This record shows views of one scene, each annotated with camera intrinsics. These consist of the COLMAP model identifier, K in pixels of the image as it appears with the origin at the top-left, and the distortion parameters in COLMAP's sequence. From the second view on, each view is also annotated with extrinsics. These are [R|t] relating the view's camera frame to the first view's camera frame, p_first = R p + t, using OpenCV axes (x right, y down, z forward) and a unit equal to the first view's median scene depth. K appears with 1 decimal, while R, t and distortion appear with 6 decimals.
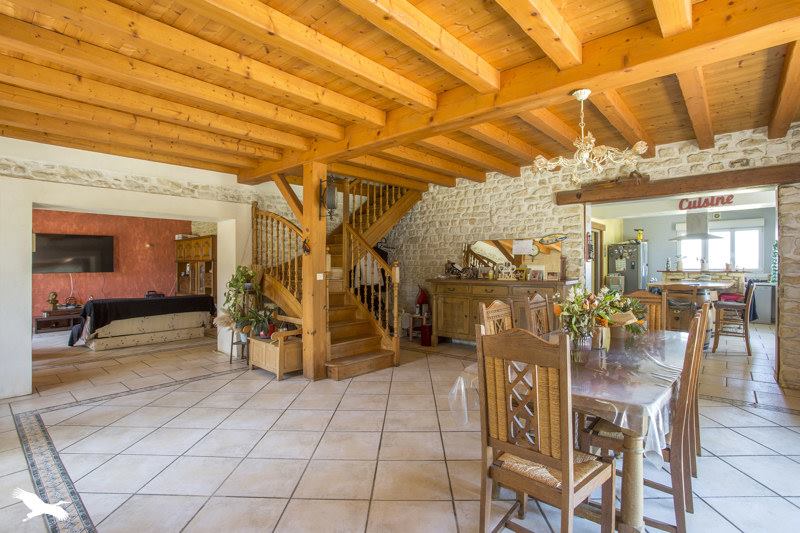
lens RADIAL K [[385.4, 0, 399.1], [0, 385.4, 261.8], [0, 0, 1]] dist [-0.000283, 0.000001]
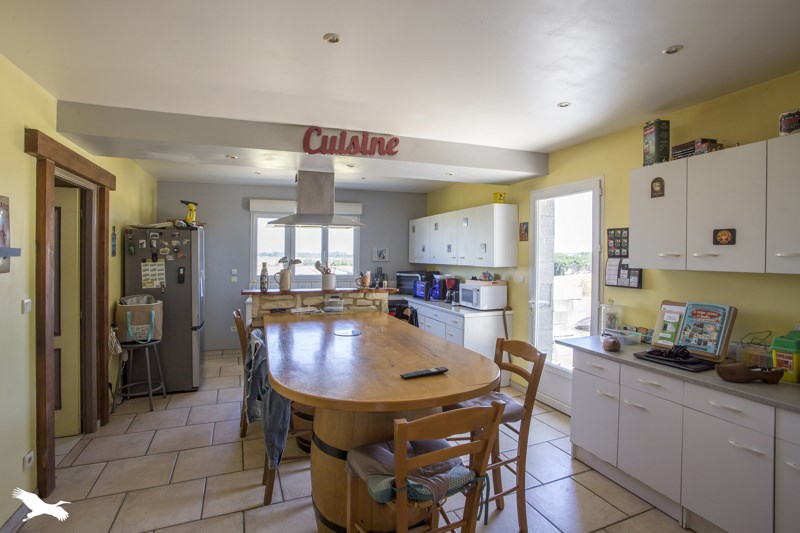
lens RADIAL K [[385.4, 0, 399.1], [0, 385.4, 261.8], [0, 0, 1]] dist [-0.000283, 0.000001]
pose [[0.444902, -0.009104, 0.895533, 0.312692], [-0.015536, 0.999719, 0.017882, -0.019070], [-0.895444, -0.021869, 0.444636, 0.565691]]
